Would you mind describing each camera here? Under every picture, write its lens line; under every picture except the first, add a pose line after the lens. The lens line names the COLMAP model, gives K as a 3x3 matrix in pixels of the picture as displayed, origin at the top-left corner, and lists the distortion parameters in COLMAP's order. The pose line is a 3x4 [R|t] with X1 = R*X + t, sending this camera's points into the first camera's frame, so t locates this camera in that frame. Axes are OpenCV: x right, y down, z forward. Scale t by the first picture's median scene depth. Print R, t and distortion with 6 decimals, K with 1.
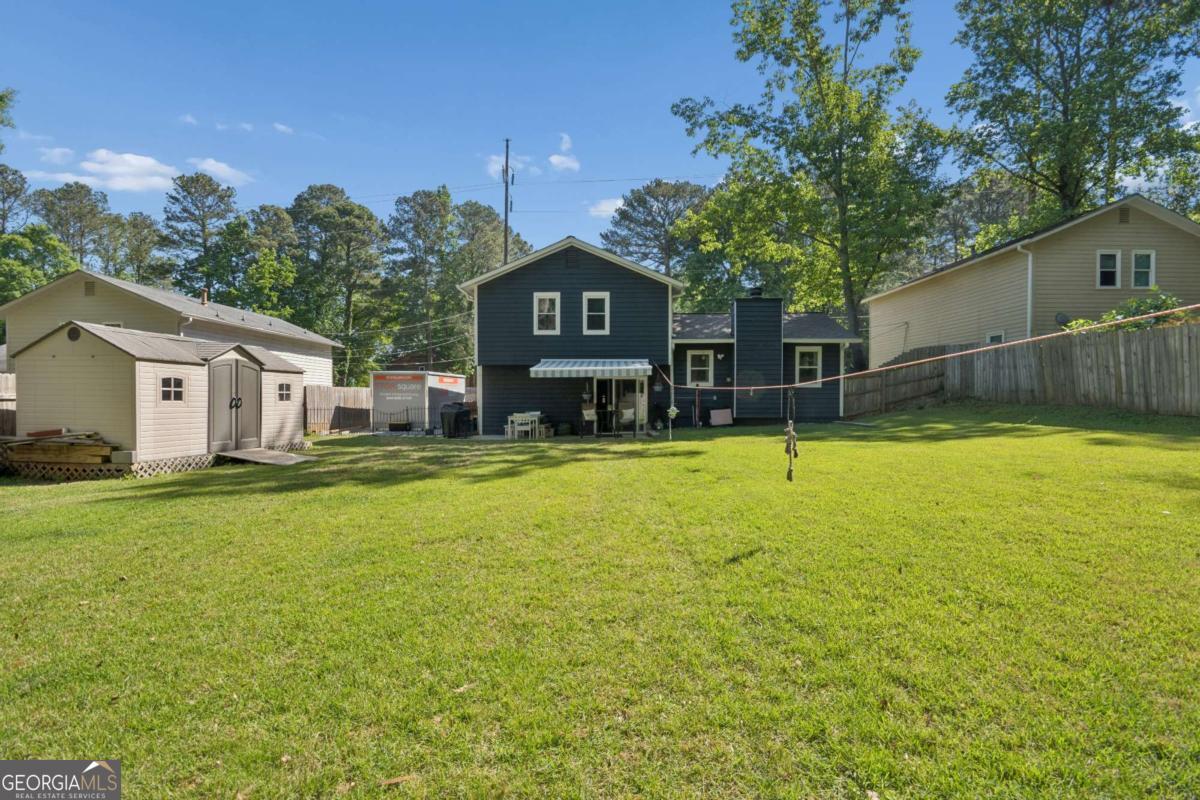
lens RADIAL K [[540.8, 0, 596.7], [0, 540.8, 392.7], [0, 0, 1]] dist [0.012237, -0.013253]
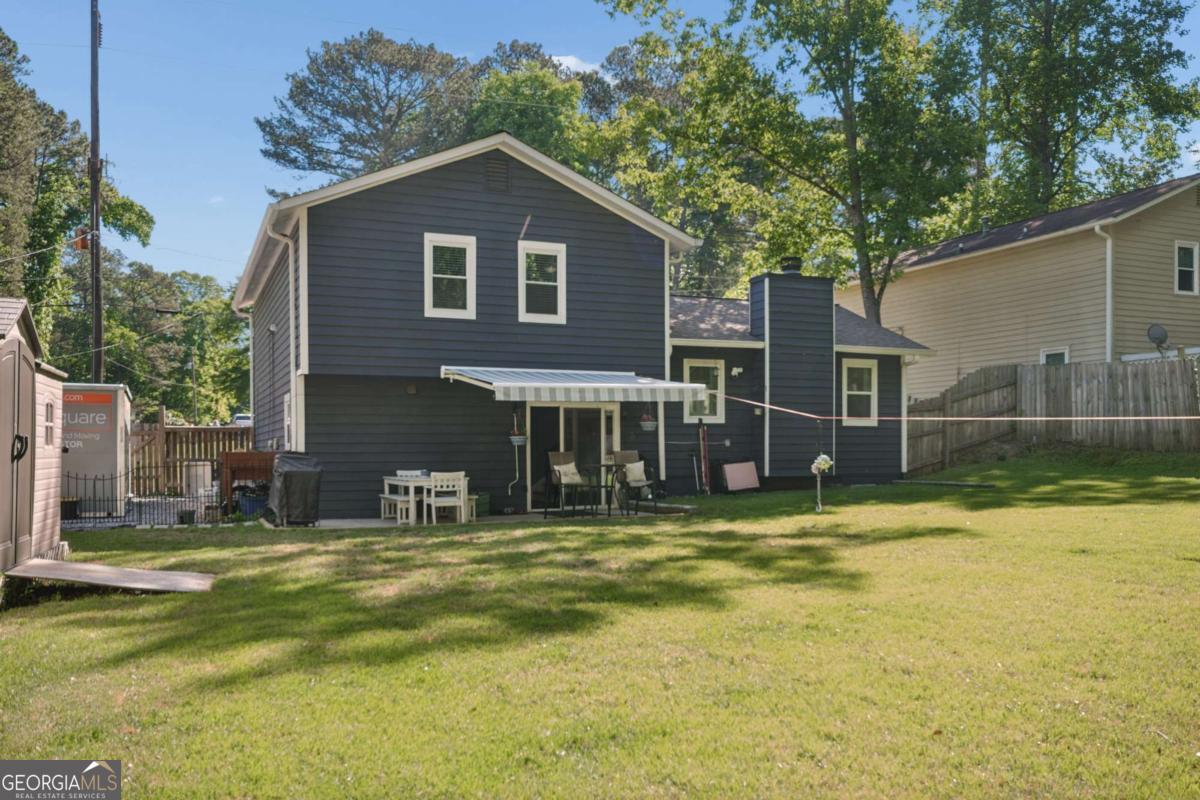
lens RADIAL K [[997.4, 0, 603.2], [0, 997.4, 445.0], [0, 0, 1]] dist [0.008181, 0.004270]
pose [[0.909145, -0.001580, 0.416476, -0.345324], [-0.001285, 0.999977, 0.006599, 0.005232], [-0.416477, -0.006535, 0.909123, 0.088760]]
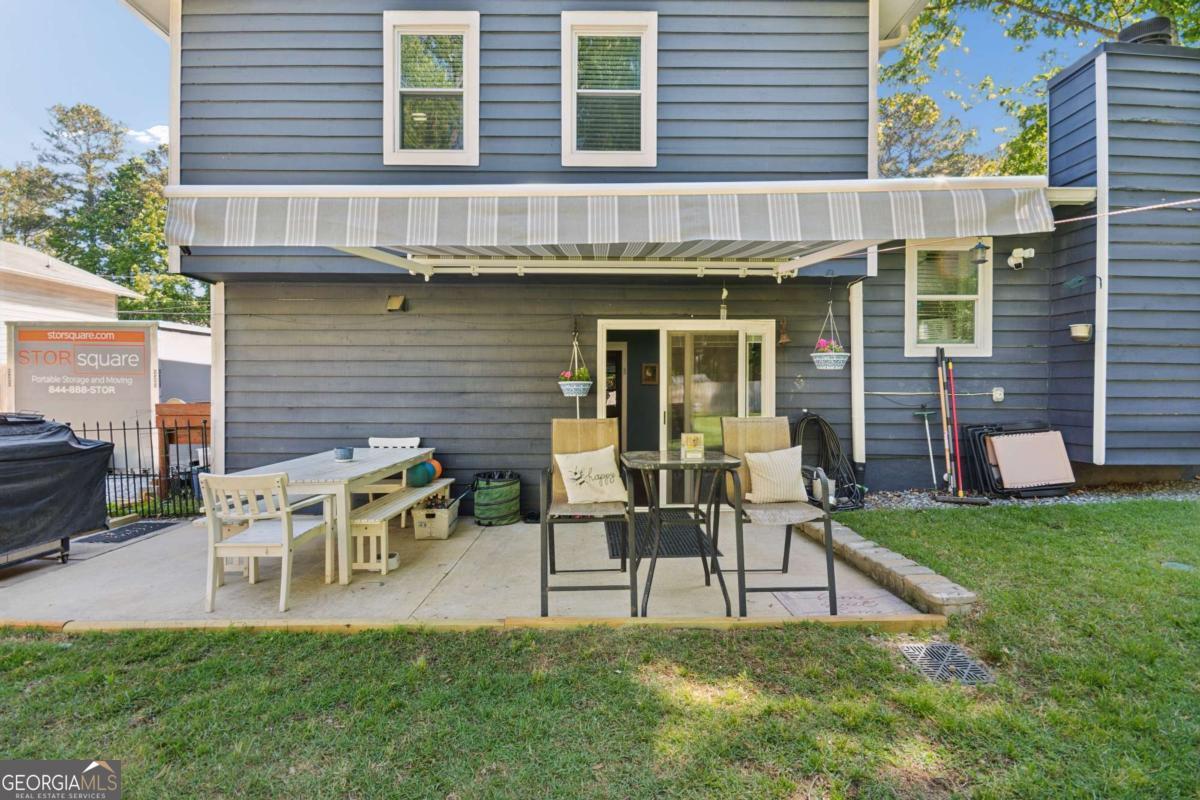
lens RADIAL K [[540.8, 0, 596.7], [0, 540.8, 392.7], [0, 0, 1]] dist [0.012237, -0.013253]
pose [[0.999579, 0.002249, 0.028913, -0.014637], [-0.002825, 0.999798, 0.019884, 0.003706], [-0.028862, -0.019957, 0.999384, 0.705154]]
